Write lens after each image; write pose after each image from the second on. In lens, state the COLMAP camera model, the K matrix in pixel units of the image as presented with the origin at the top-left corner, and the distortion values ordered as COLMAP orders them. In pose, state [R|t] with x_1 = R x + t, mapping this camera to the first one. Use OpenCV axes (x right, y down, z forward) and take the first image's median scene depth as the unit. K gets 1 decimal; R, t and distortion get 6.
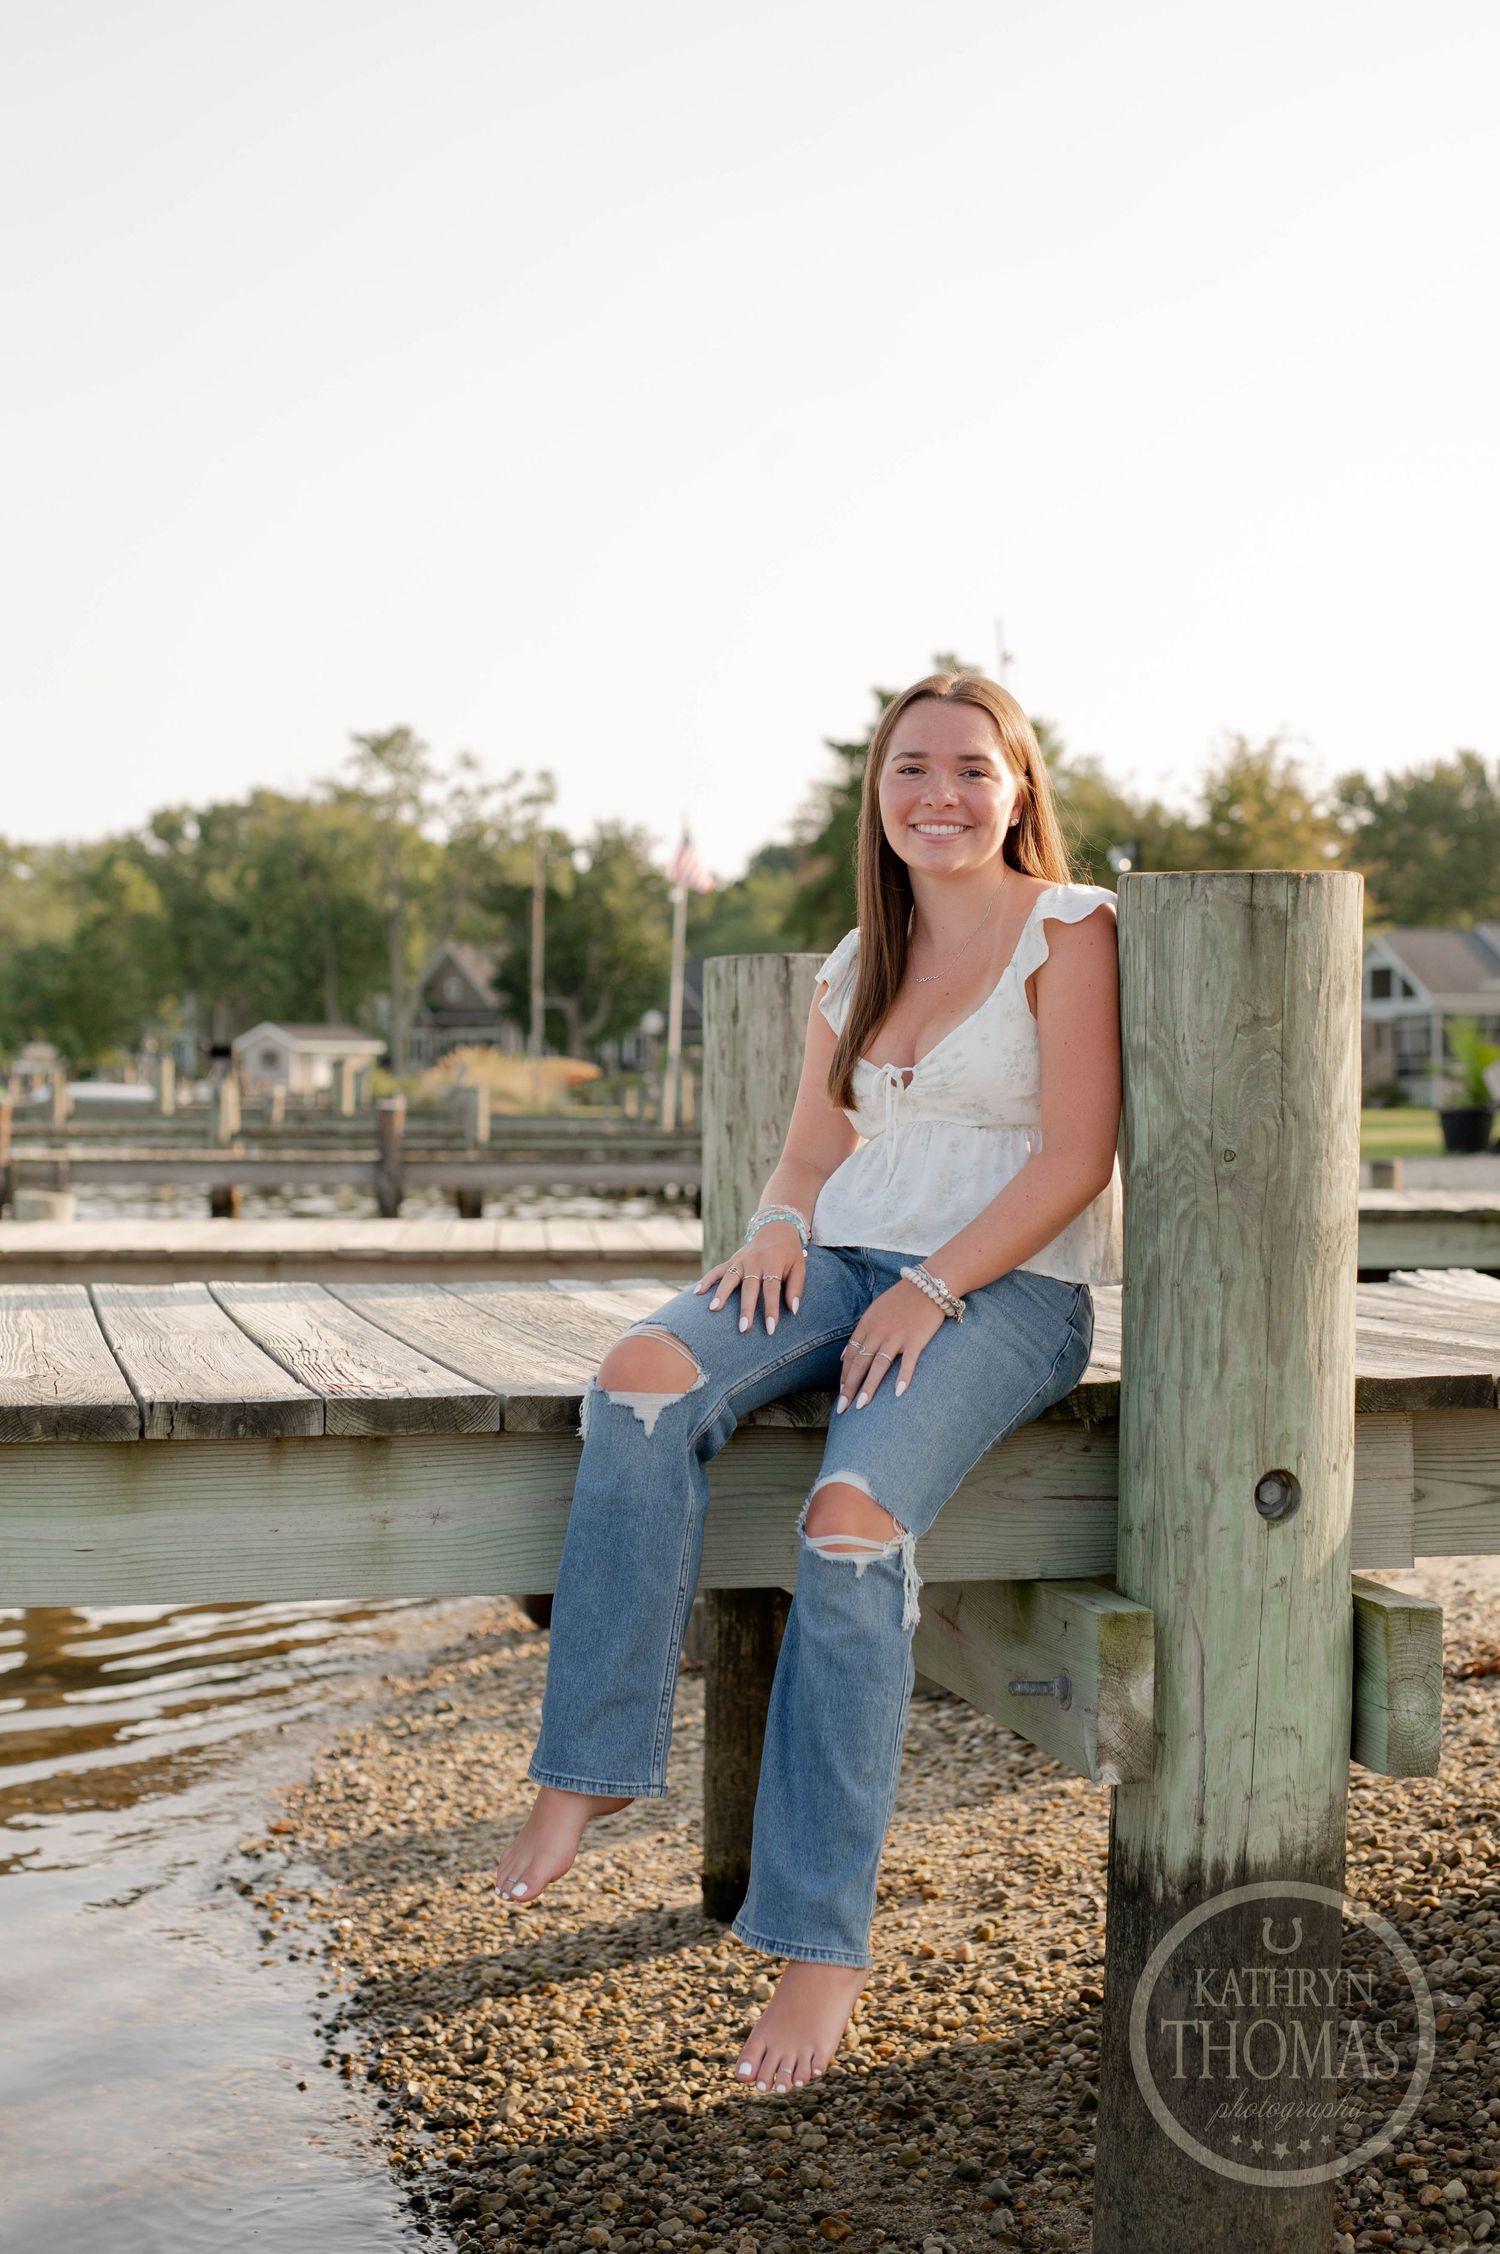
lens RADIAL K [[3443.6, 0, 731.4], [0, 3443.6, 1022.6], [0, 0, 1]] dist [-0.012334, 0.051885]
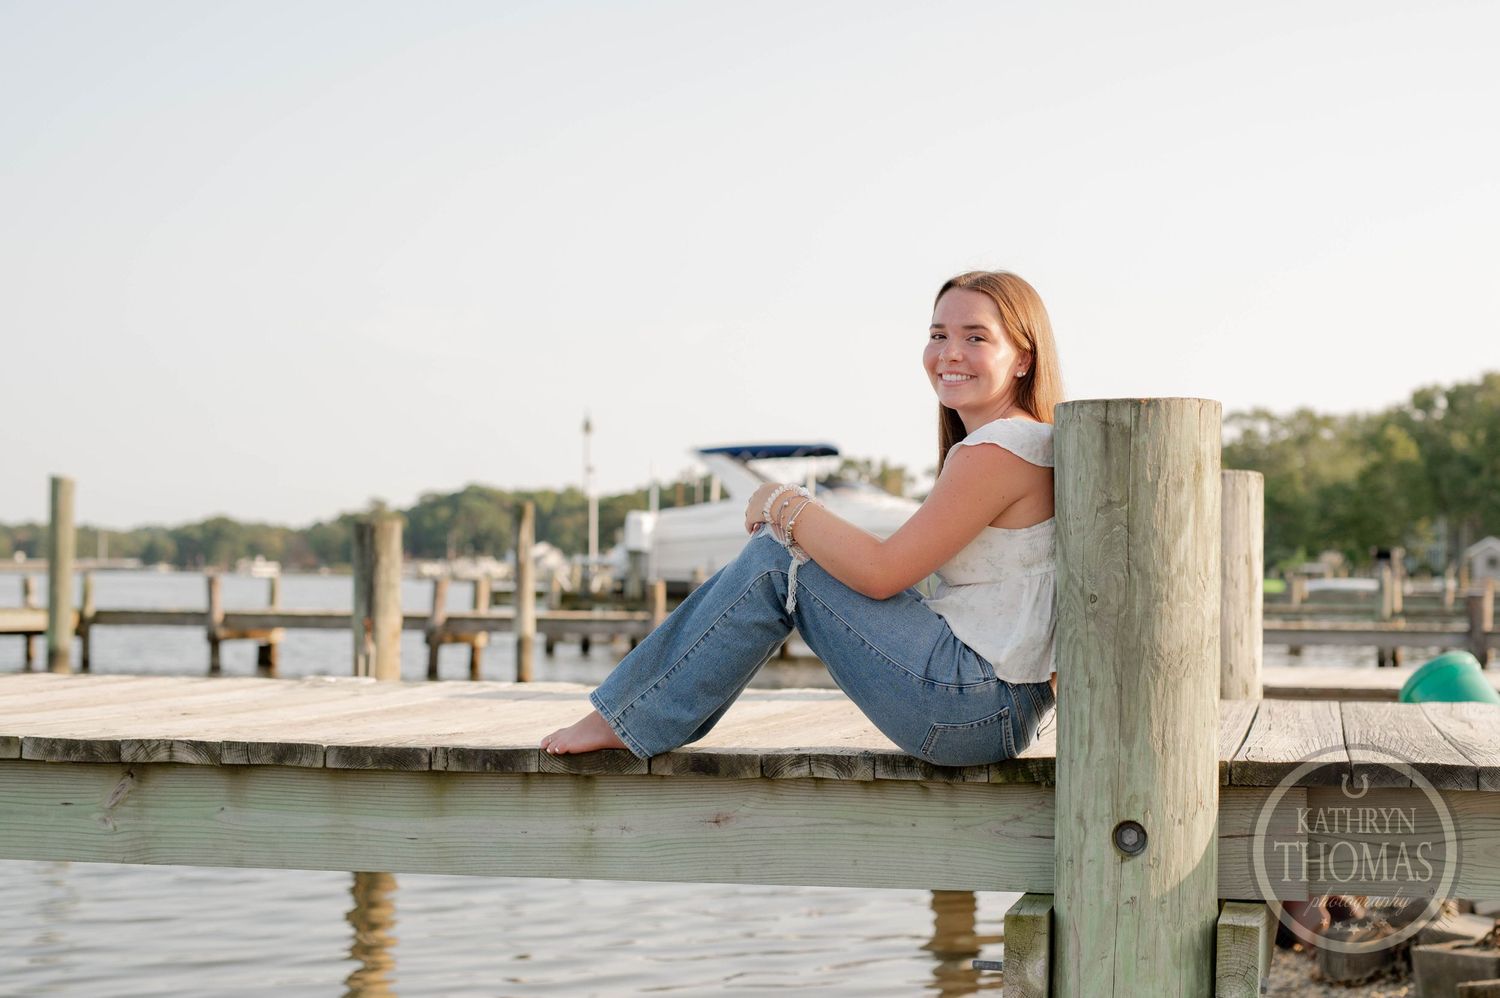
lens RADIAL K [[2373.5, 0, 868.1], [0, 2373.5, 501.9], [0, 0, 1]] dist [-0.009089, 0.076464]
pose [[0.922809, -0.008357, -0.385167, 0.433122], [0.002571, 0.999876, -0.015535, 0.013512], [0.385249, 0.013346, 0.922716, 0.054996]]
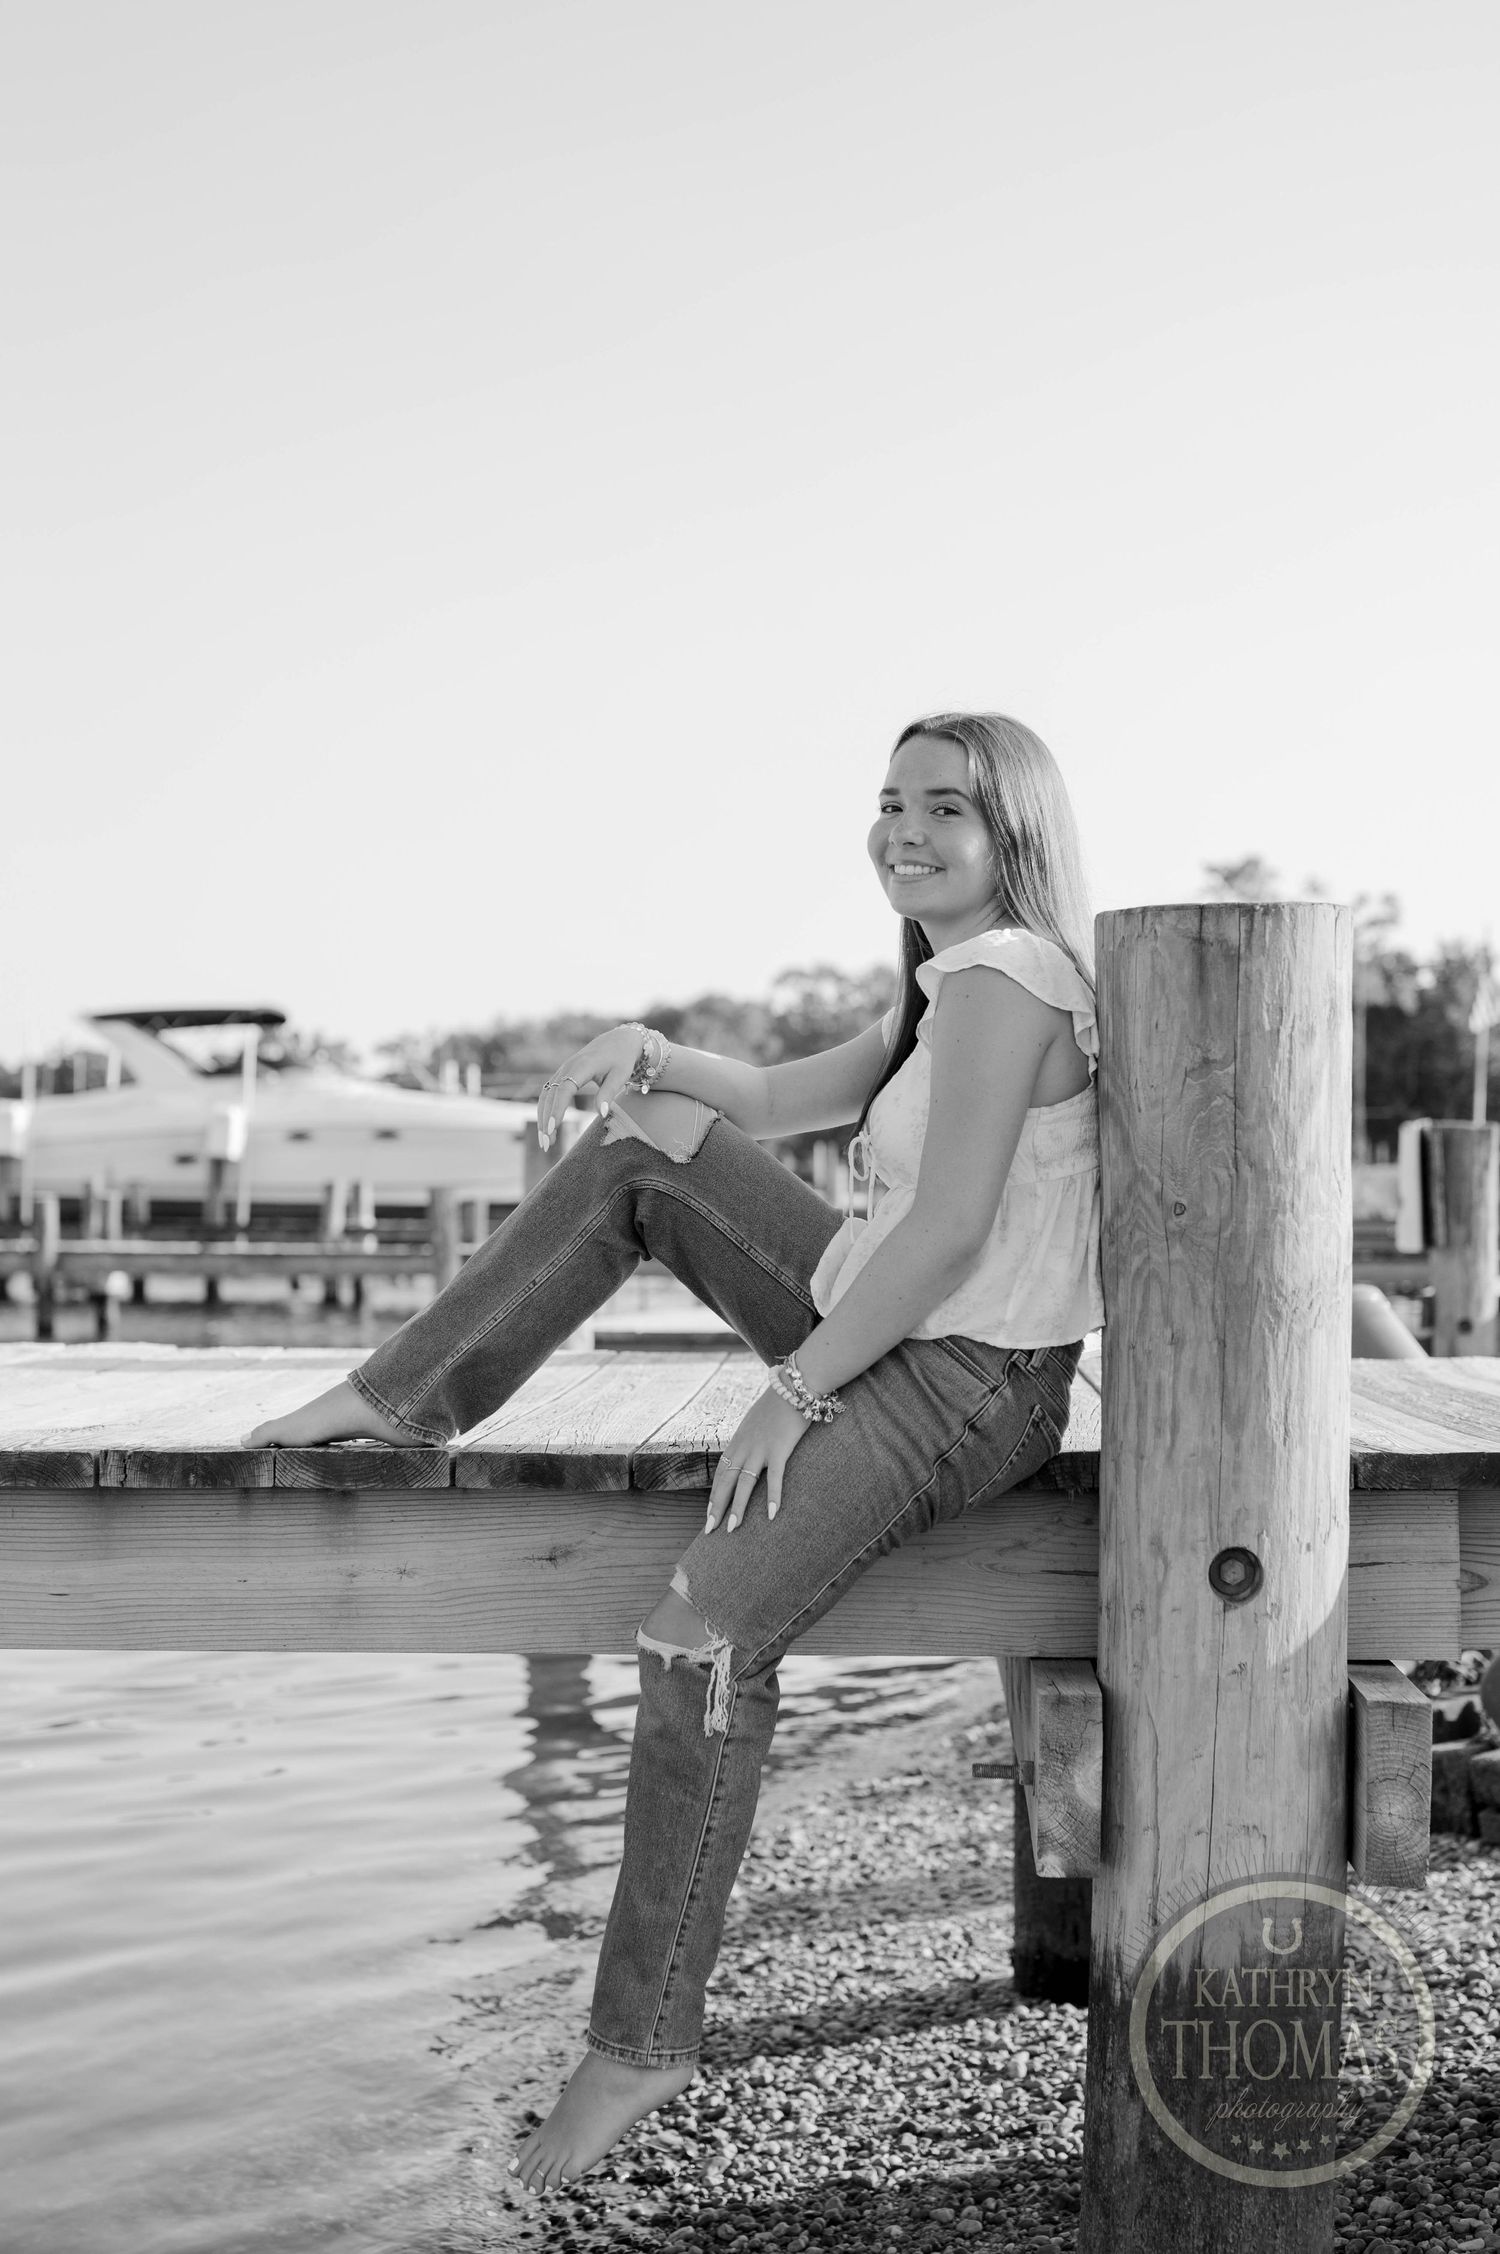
lens RADIAL K [[3194.9, 0, 750.0], [0, 3194.9, 1127.0], [0, 0, 1]] dist [-0.010034, 0.040013]
pose [[0.967777, -0.005912, -0.251739, 0.247342], [0.005299, 0.999981, -0.003116, 0.018341], [0.251753, 0.001682, 0.967790, 0.132070]]
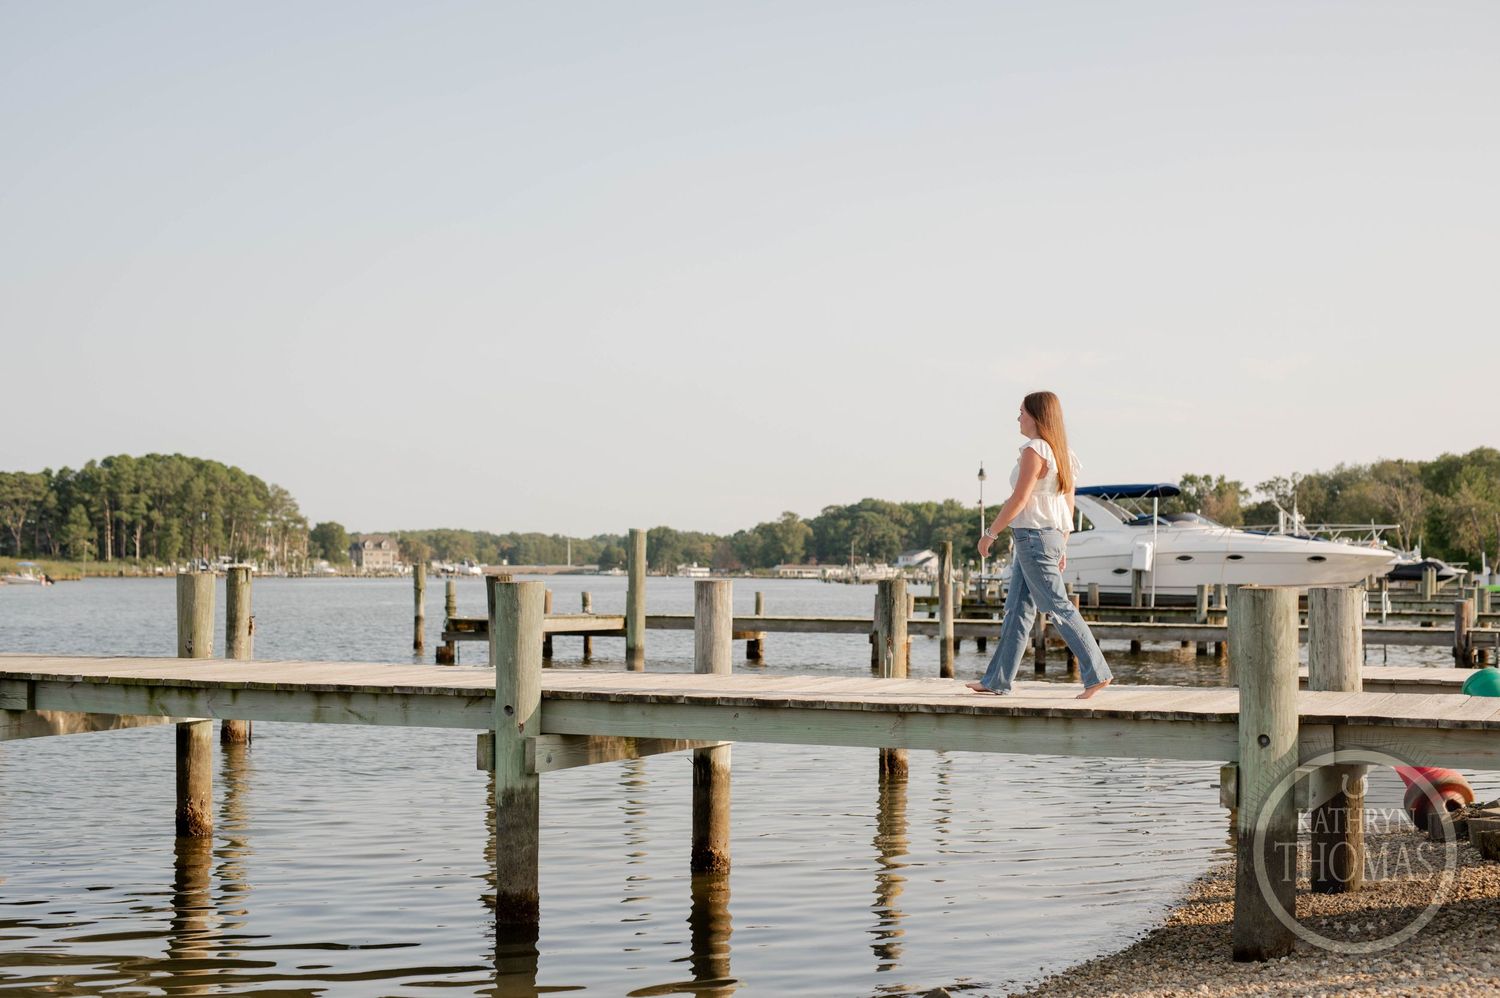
lens RADIAL K [[2000.3, 0, 792.6], [0, 2000.3, 521.9], [0, 0, 1]] dist [0.008059, 0.002837]
pose [[0.825342, -0.015021, -0.564434, 1.034814], [0.009057, 0.999870, -0.013364, -0.095424], [0.564561, 0.005918, 0.825370, -1.270735]]
